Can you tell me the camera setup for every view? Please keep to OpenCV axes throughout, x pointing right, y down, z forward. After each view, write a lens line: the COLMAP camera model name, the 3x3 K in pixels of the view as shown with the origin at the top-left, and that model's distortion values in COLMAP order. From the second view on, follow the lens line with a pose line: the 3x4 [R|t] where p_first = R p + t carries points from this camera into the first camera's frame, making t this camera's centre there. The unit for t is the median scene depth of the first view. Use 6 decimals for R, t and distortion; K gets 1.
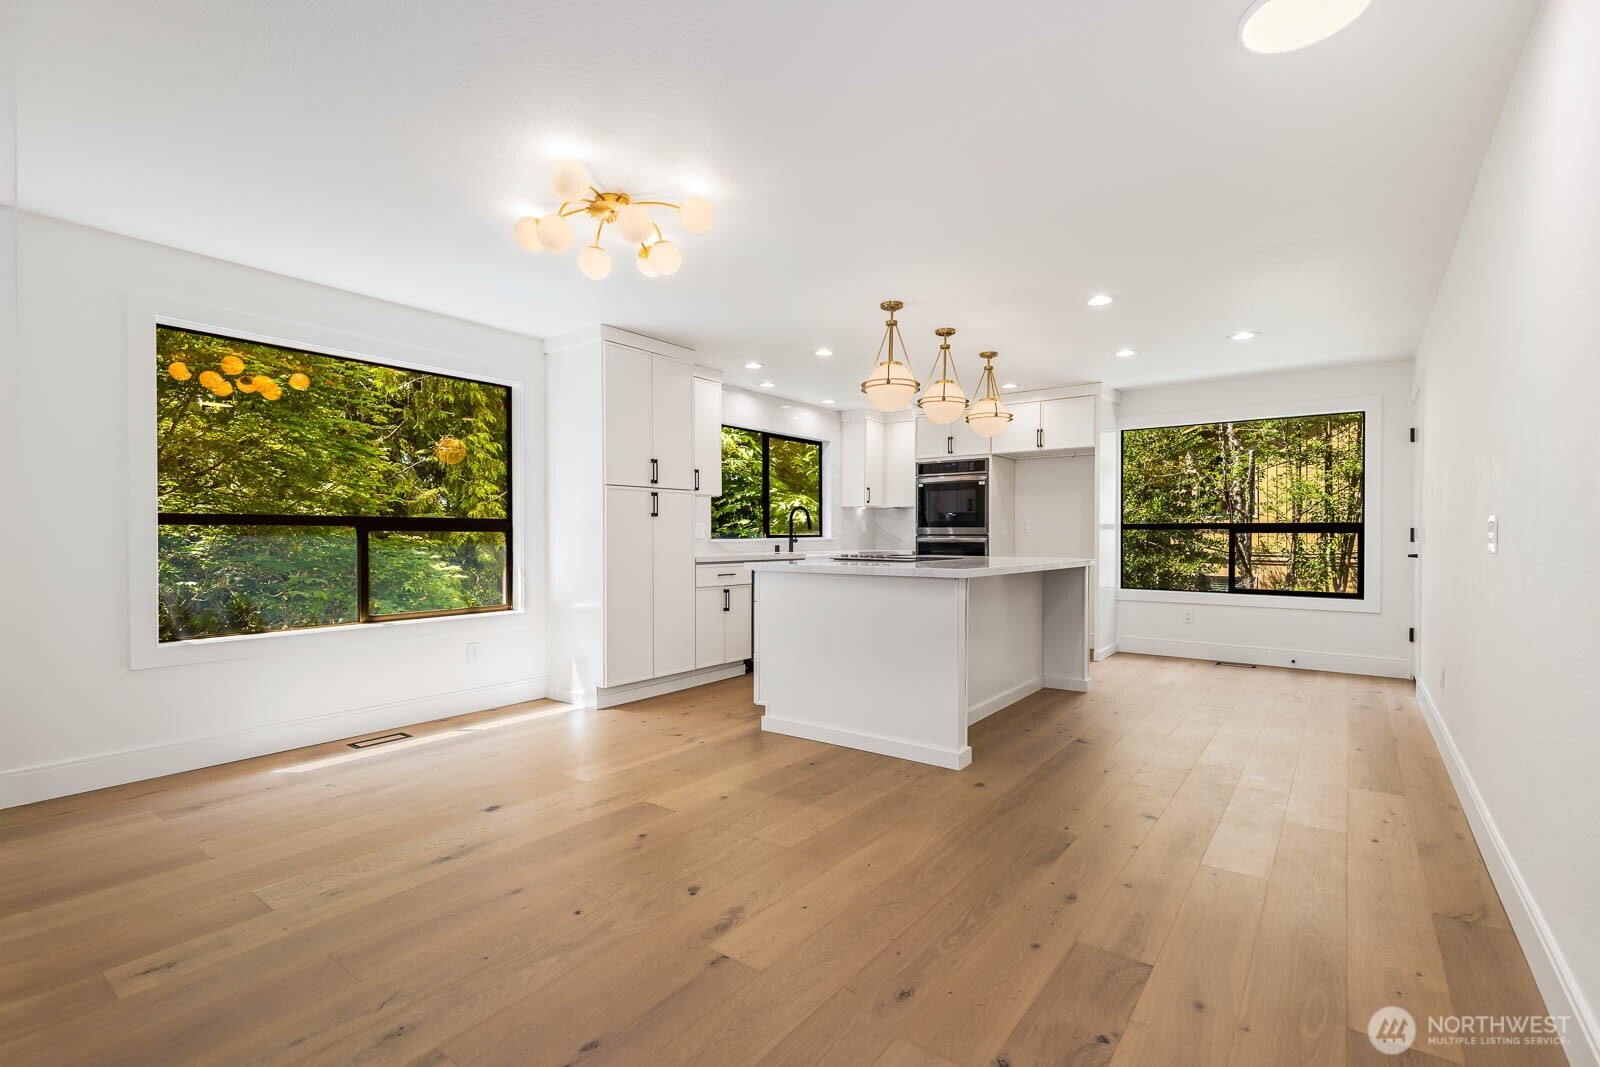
lens RADIAL K [[739.7, 0, 796.9], [0, 739.7, 539.9], [0, 0, 1]] dist [0.002321, -0.000325]
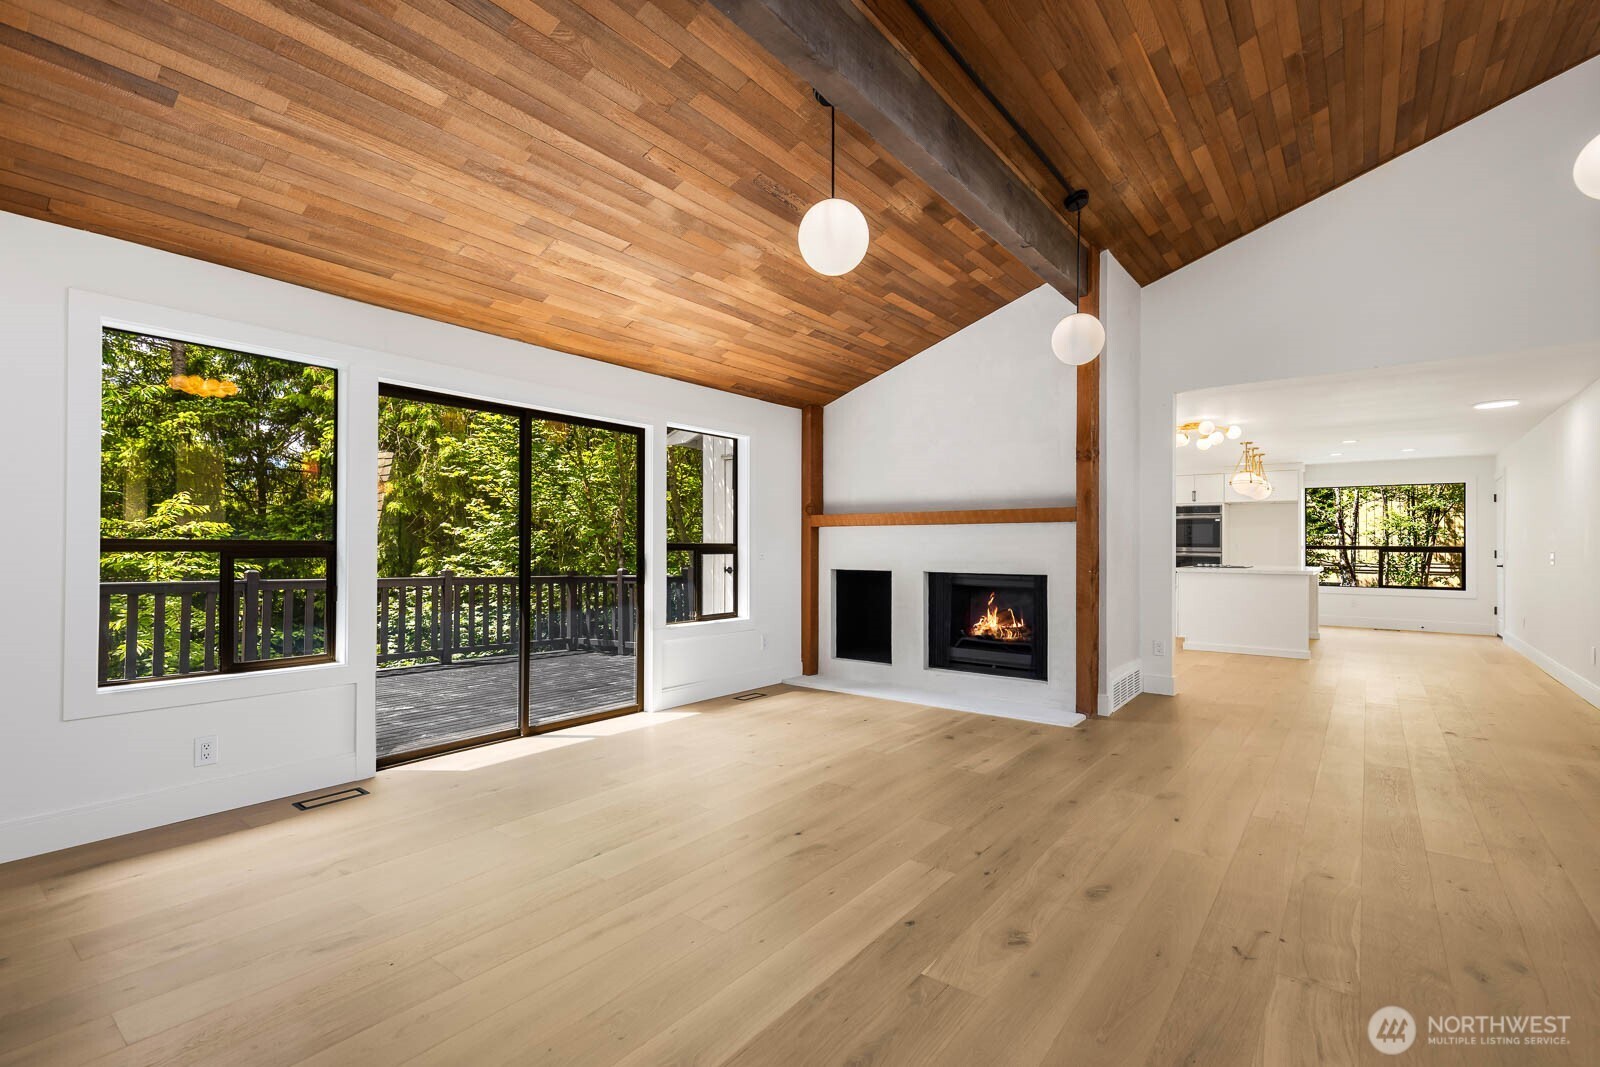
lens RADIAL K [[722.8, 0, 806.5], [0, 722.8, 540.9], [0, 0, 1]] dist [0.009324, -0.000587]
pose [[0.999919, 0.004190, -0.012039, -0.881235], [-0.004323, 0.999929, -0.011069, -0.012918], [0.011991, 0.011120, 0.999866, -0.841378]]
